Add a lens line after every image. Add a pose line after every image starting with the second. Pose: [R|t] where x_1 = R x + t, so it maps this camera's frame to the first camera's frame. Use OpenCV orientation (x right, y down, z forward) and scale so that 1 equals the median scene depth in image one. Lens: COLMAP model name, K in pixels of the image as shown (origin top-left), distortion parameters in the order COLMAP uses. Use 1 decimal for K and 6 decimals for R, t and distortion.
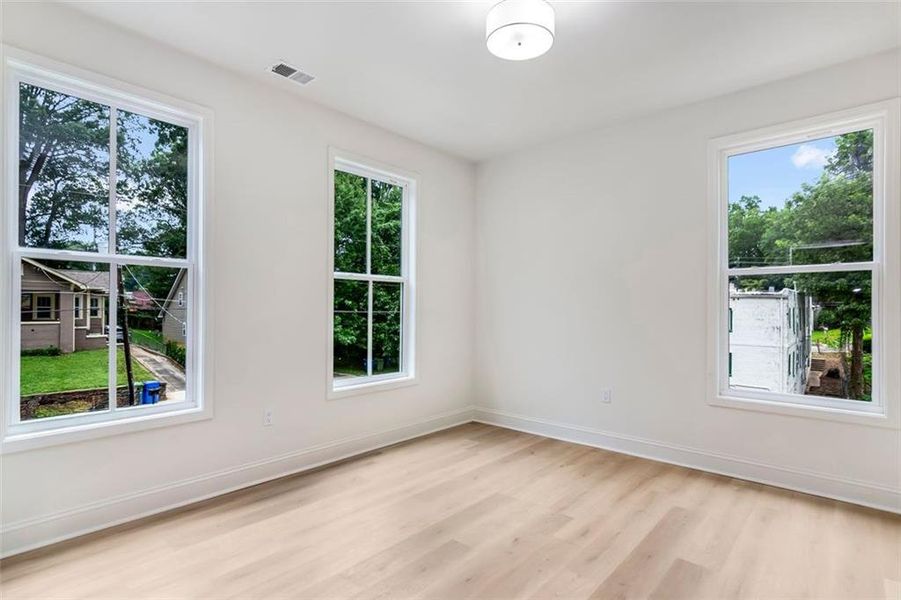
lens RADIAL K [[454.8, 0, 446.5], [0, 454.8, 303.1], [0, 0, 1]] dist [0.006035, 0.000879]
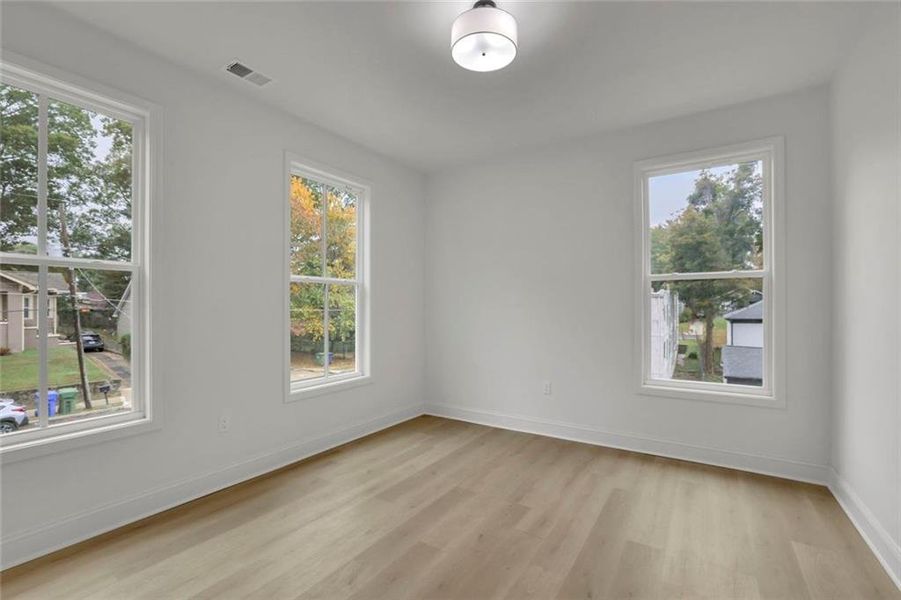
lens RADIAL K [[397.8, 0, 444.9], [0, 397.8, 304.9], [0, 0, 1]] dist [-0.040091, 0.012998]
pose [[0.989937, -0.004511, 0.141438, -0.034626], [0.003377, 0.999960, 0.008263, -0.008891], [-0.141470, -0.007703, 0.989913, 0.089923]]
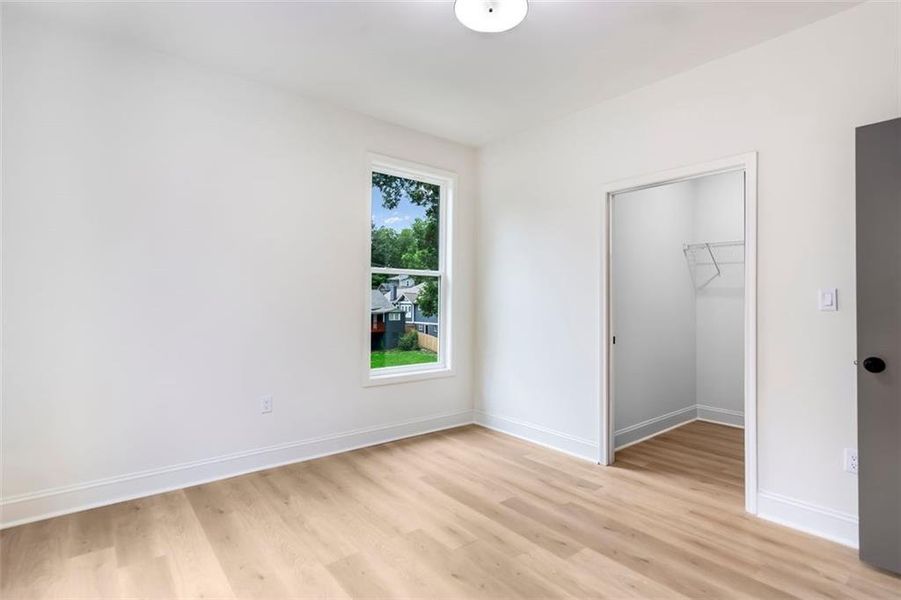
lens RADIAL K [[440.8, 0, 453.2], [0, 440.8, 296.0], [0, 0, 1]] dist [-0.039005, 0.021401]
pose [[0.160236, 0.010818, 0.987019, -0.438329], [-0.011331, 0.999894, -0.009120, 0.005670], [-0.987014, -0.009723, 0.160342, 0.595343]]
